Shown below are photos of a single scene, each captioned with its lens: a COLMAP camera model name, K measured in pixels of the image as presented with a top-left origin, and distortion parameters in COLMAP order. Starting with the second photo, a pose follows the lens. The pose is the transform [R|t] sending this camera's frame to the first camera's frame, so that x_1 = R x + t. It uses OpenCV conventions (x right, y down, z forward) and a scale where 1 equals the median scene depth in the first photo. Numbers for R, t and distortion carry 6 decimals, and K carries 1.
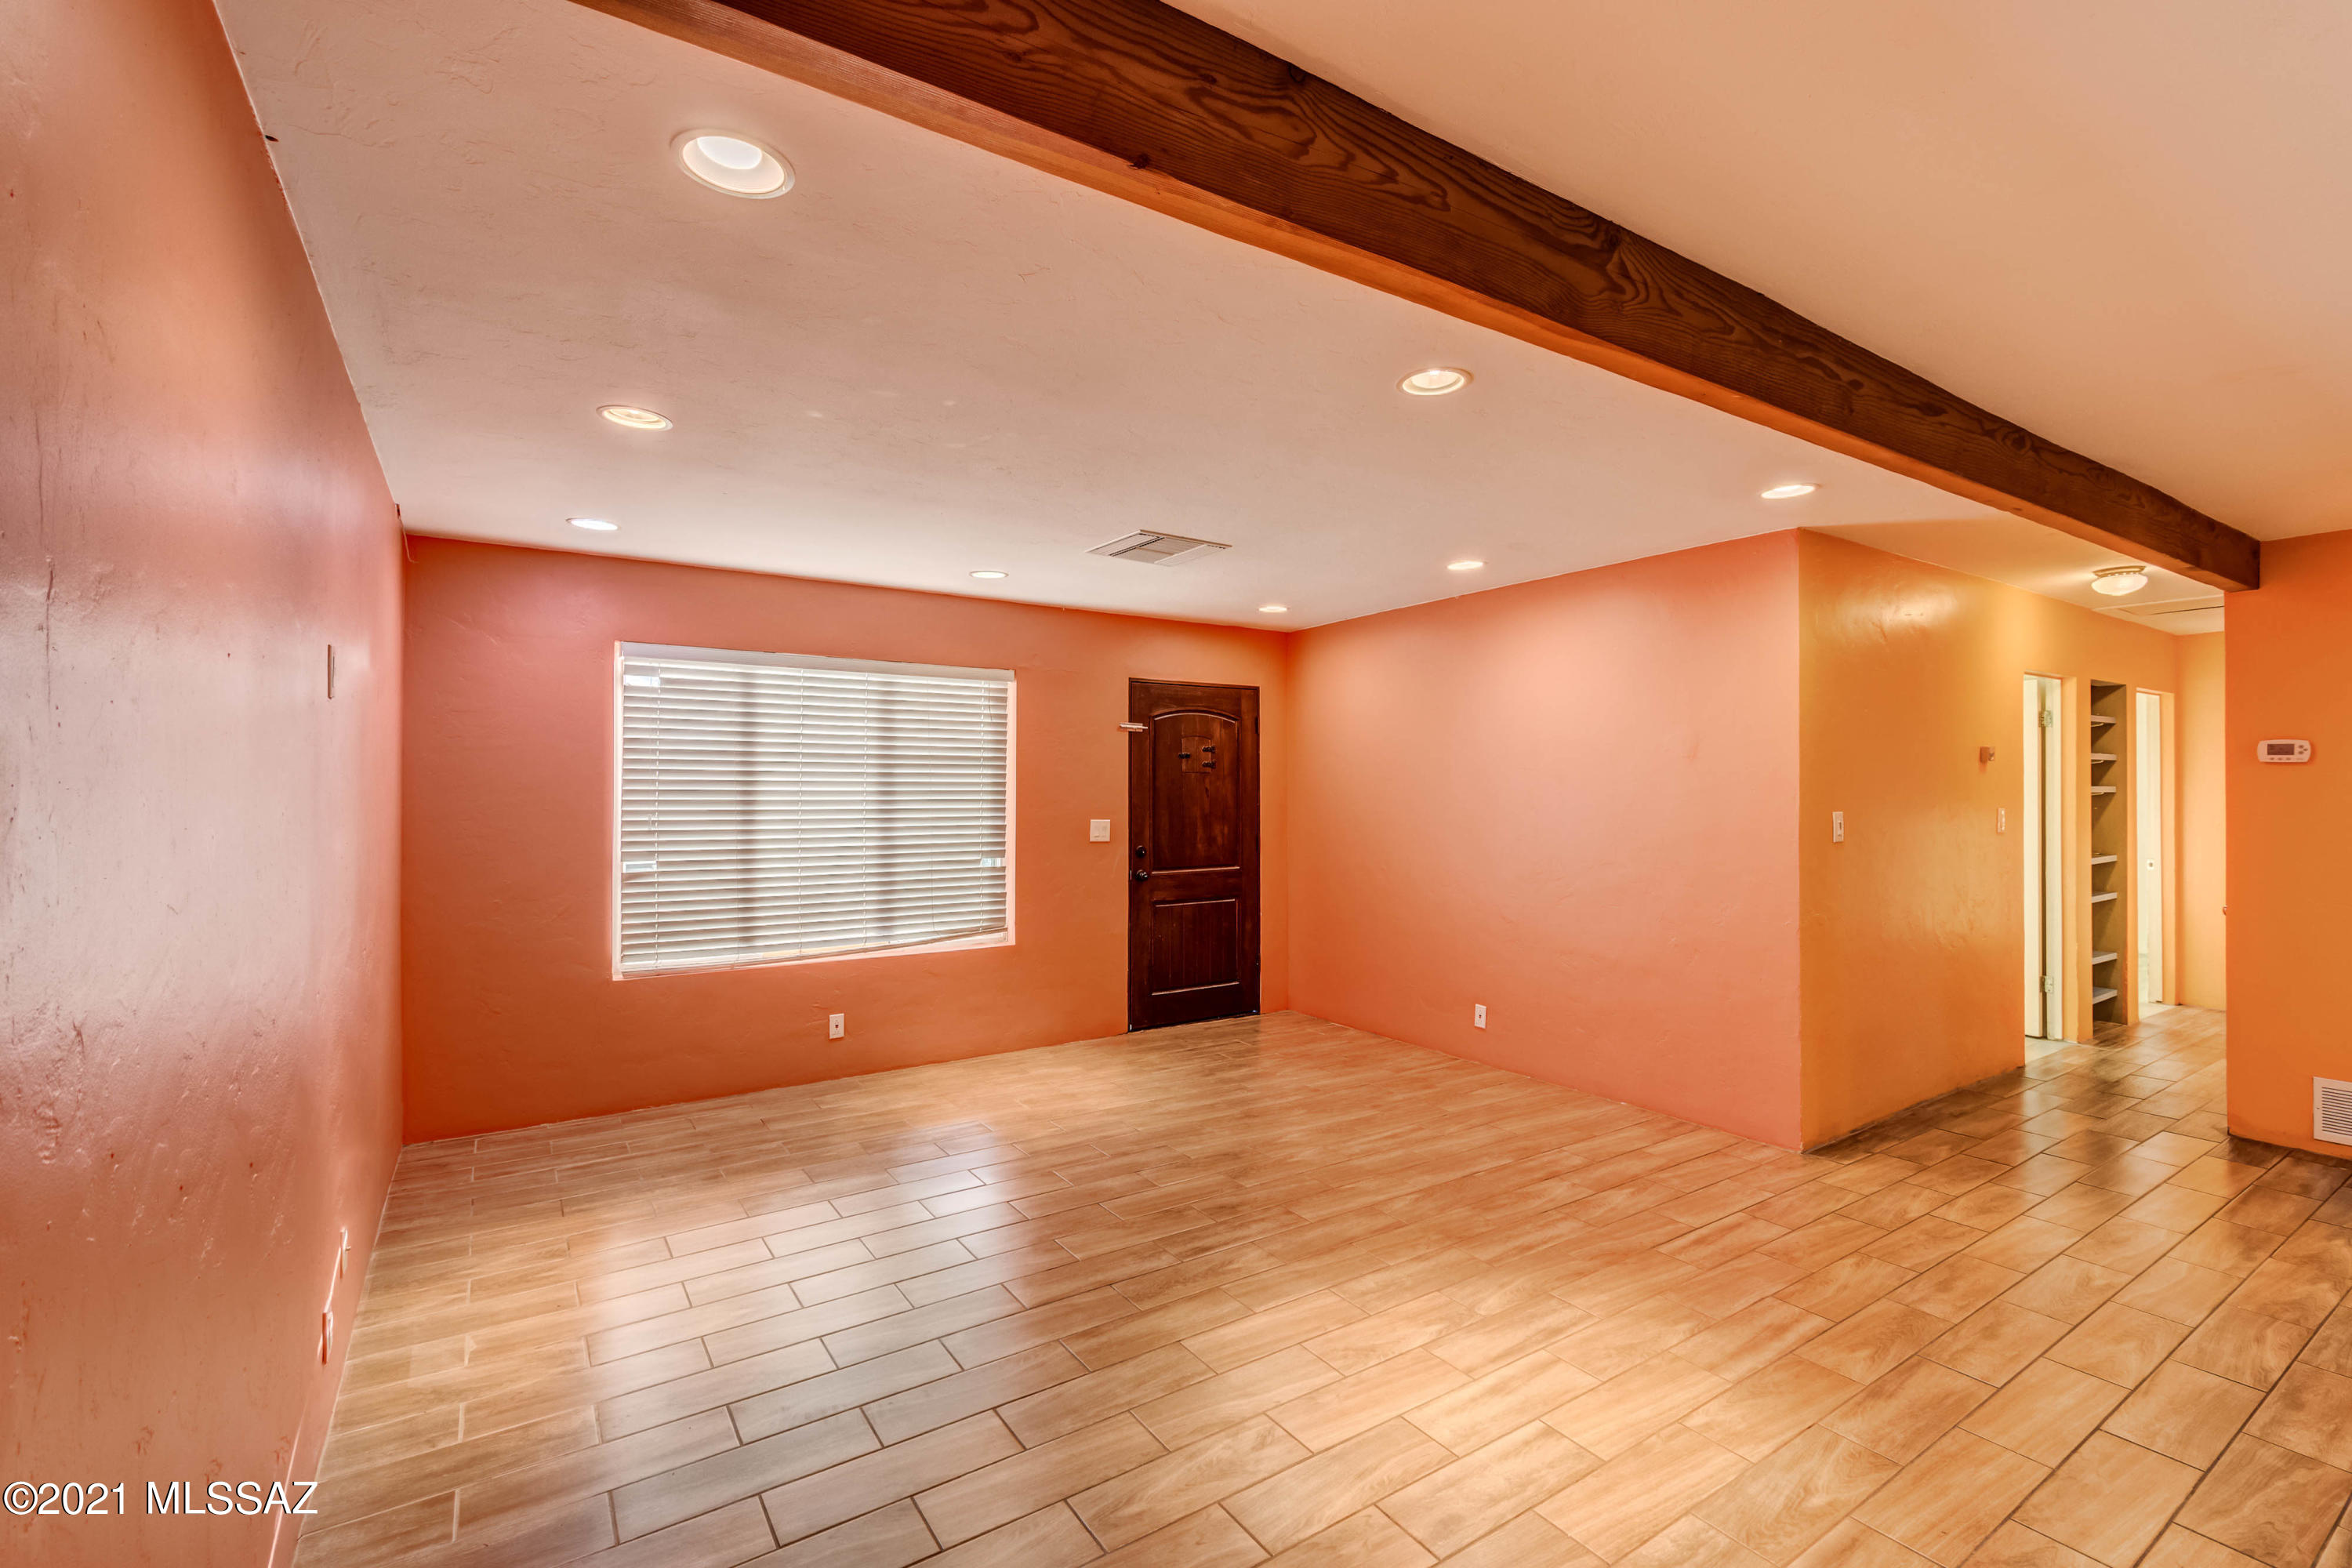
lens RADIAL K [[1039.2, 0, 1199.5], [0, 1039.2, 779.3], [0, 0, 1]] dist [-0.000098, 0.000523]
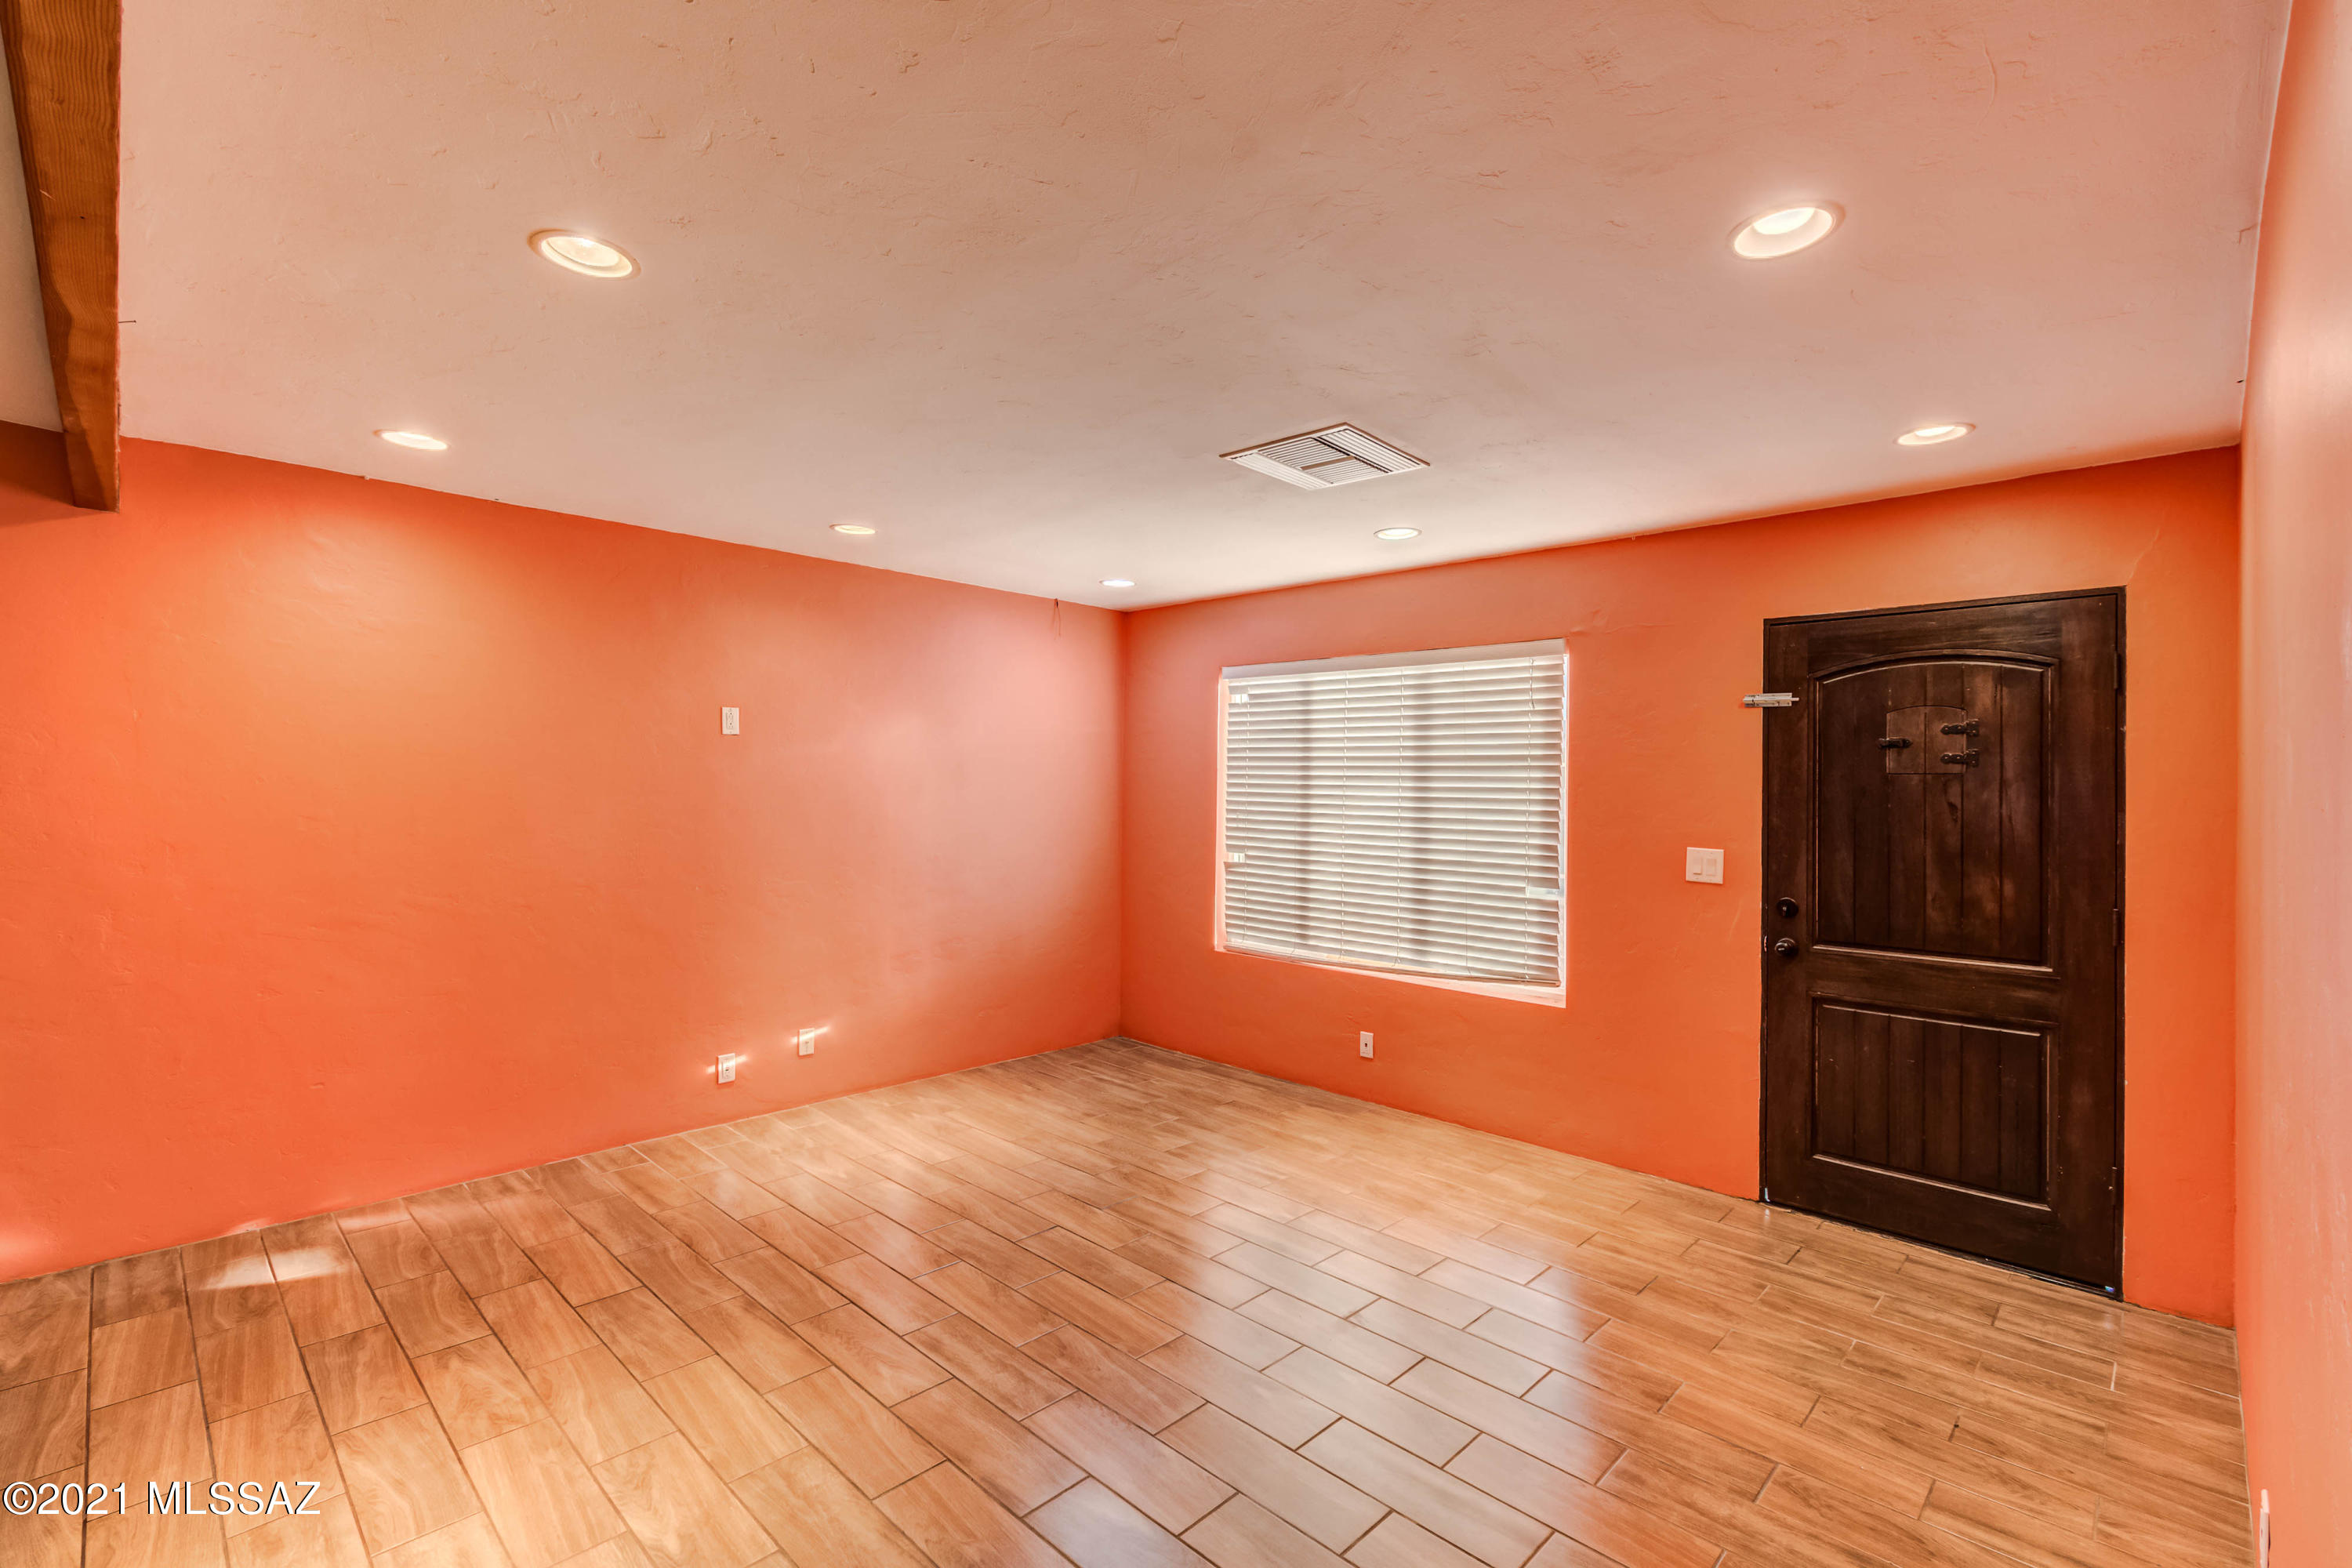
lens RADIAL K [[1039.2, 0, 1199.8], [0, 1039.2, 783.8], [0, 0, 1]] dist [-0.000098, 0.000523]
pose [[0.213392, 0.001062, -0.976966, 0.562843], [-0.008121, 0.999967, -0.000686, 0.002053], [0.976933, 0.008081, 0.213394, 0.673619]]
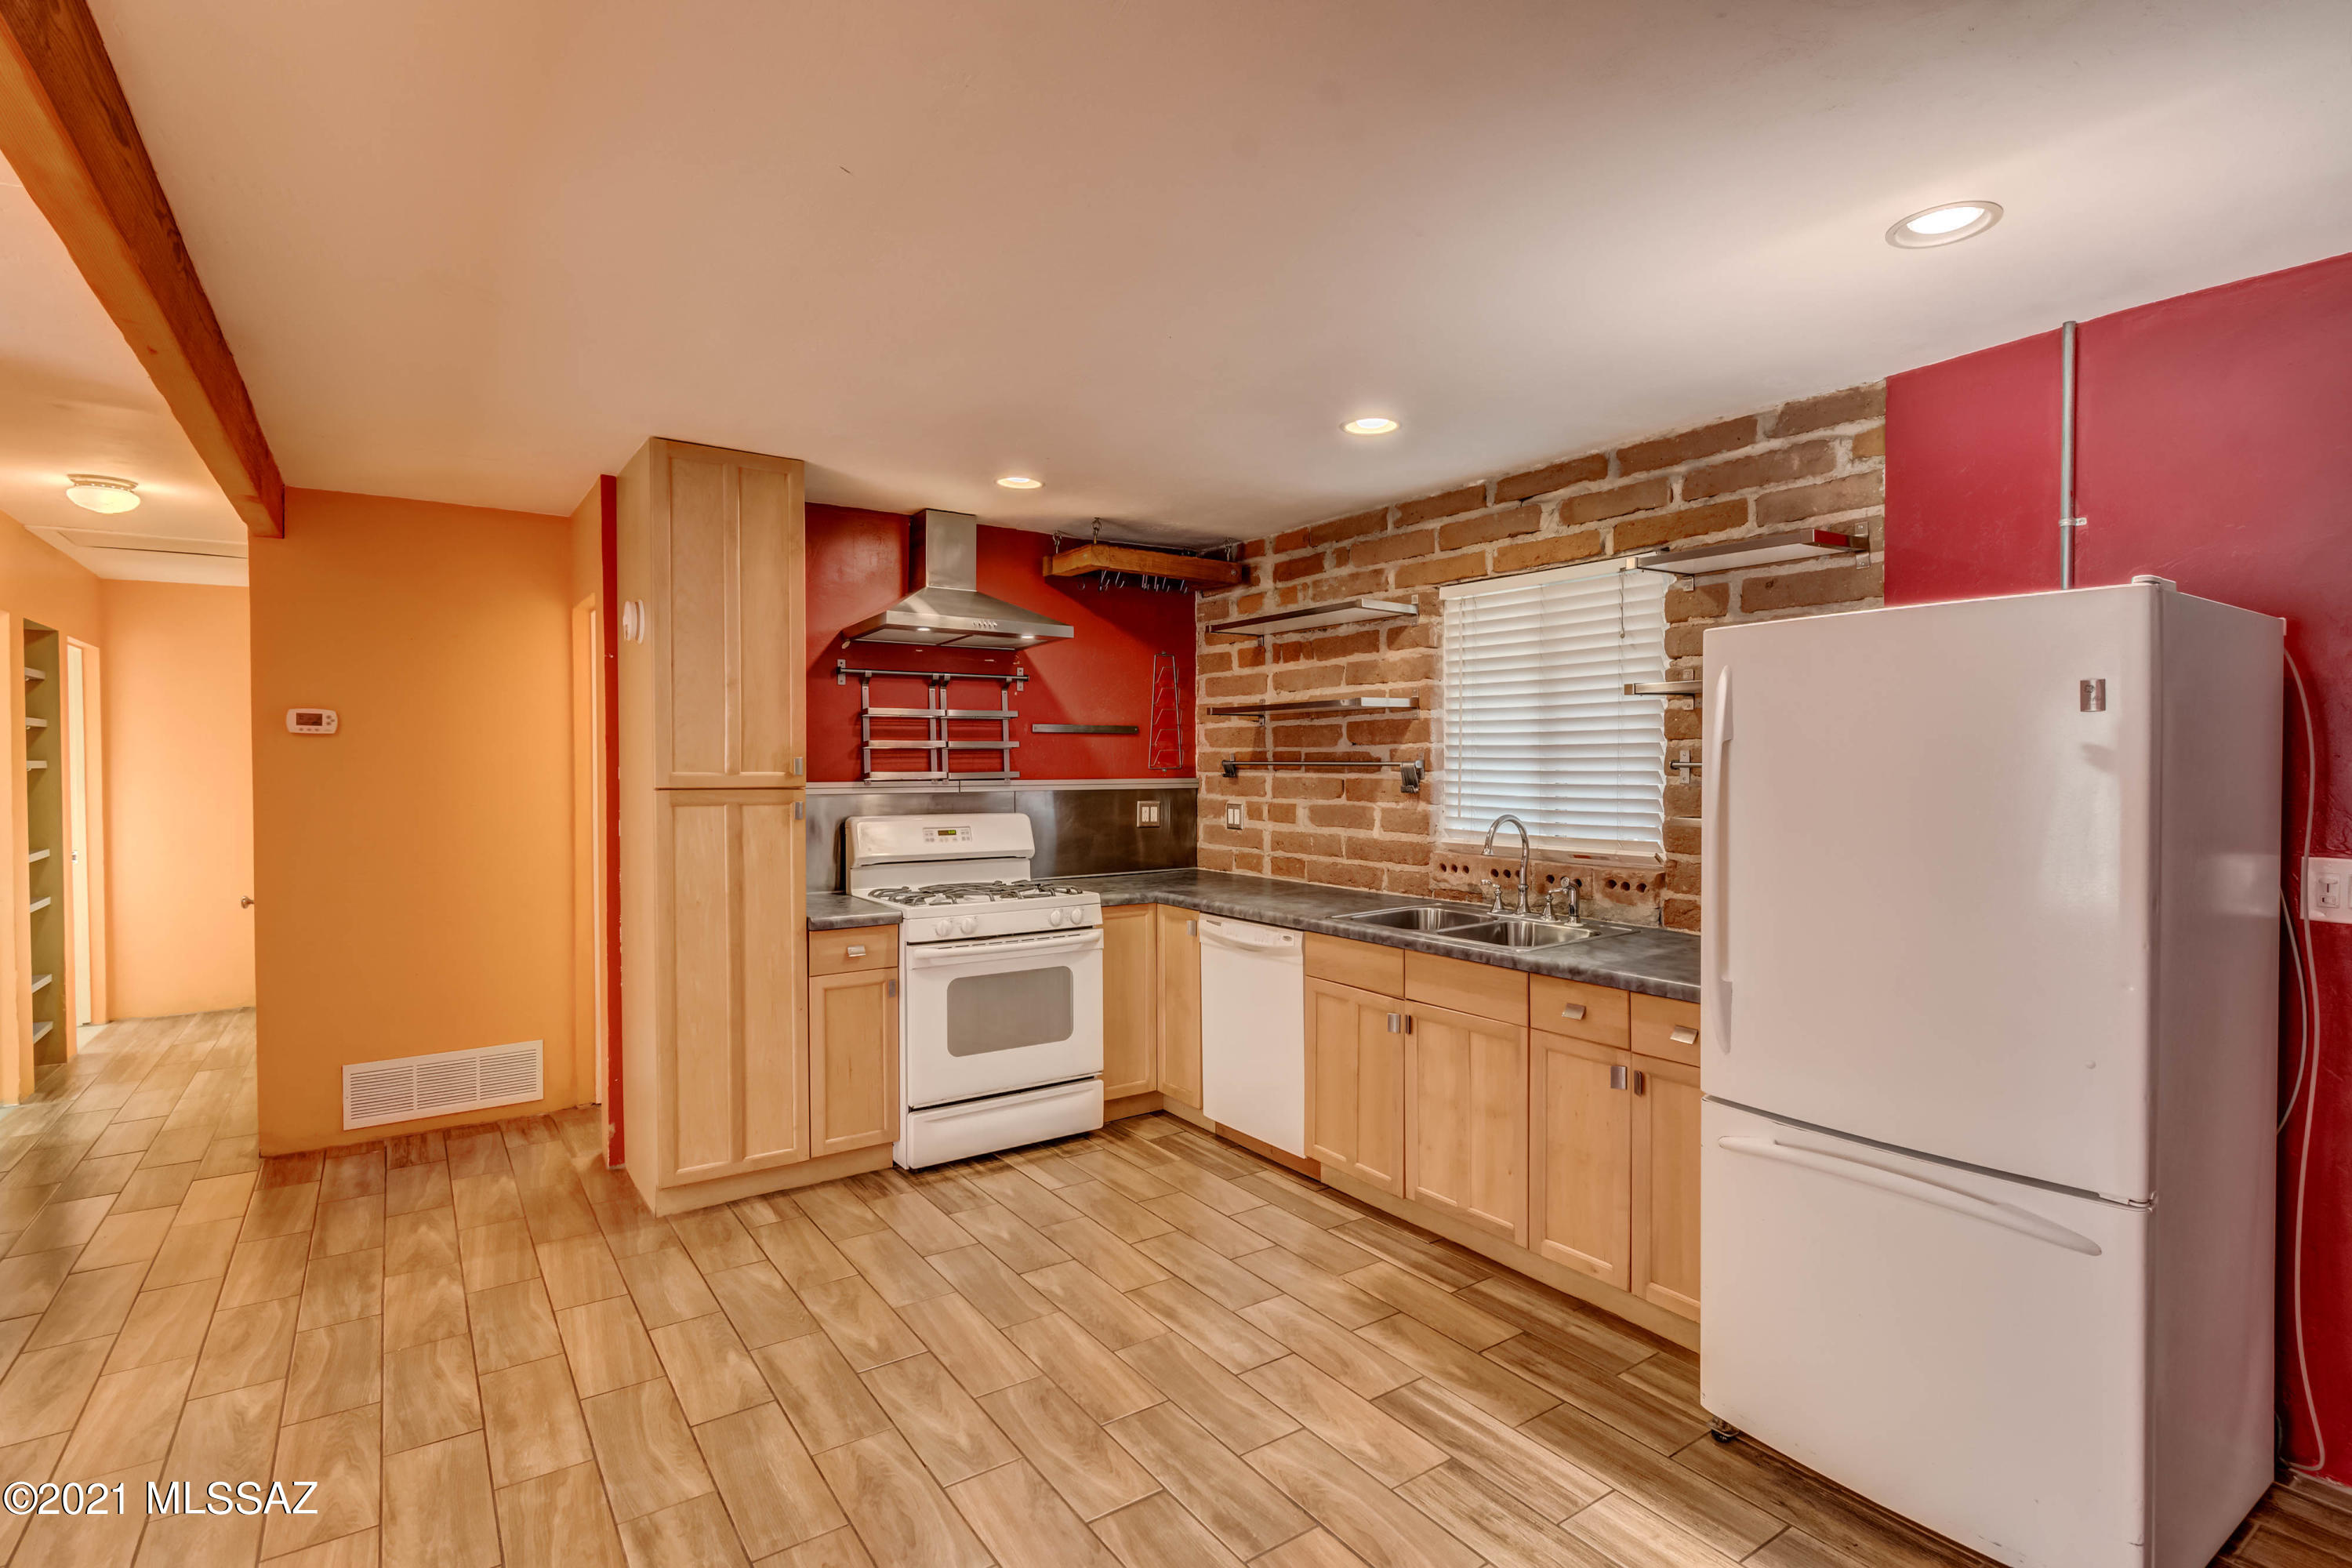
lens RADIAL K [[1132.4, 0, 1210.1], [0, 1132.4, 782.9], [0, 0, 1]] dist [-0.001076, -0.001680]
pose [[-0.028473, -0.022668, 0.999338, 0.019119], [-0.002976, 0.999740, 0.022593, 0.001898], [-0.999590, -0.002331, -0.028533, 0.200124]]
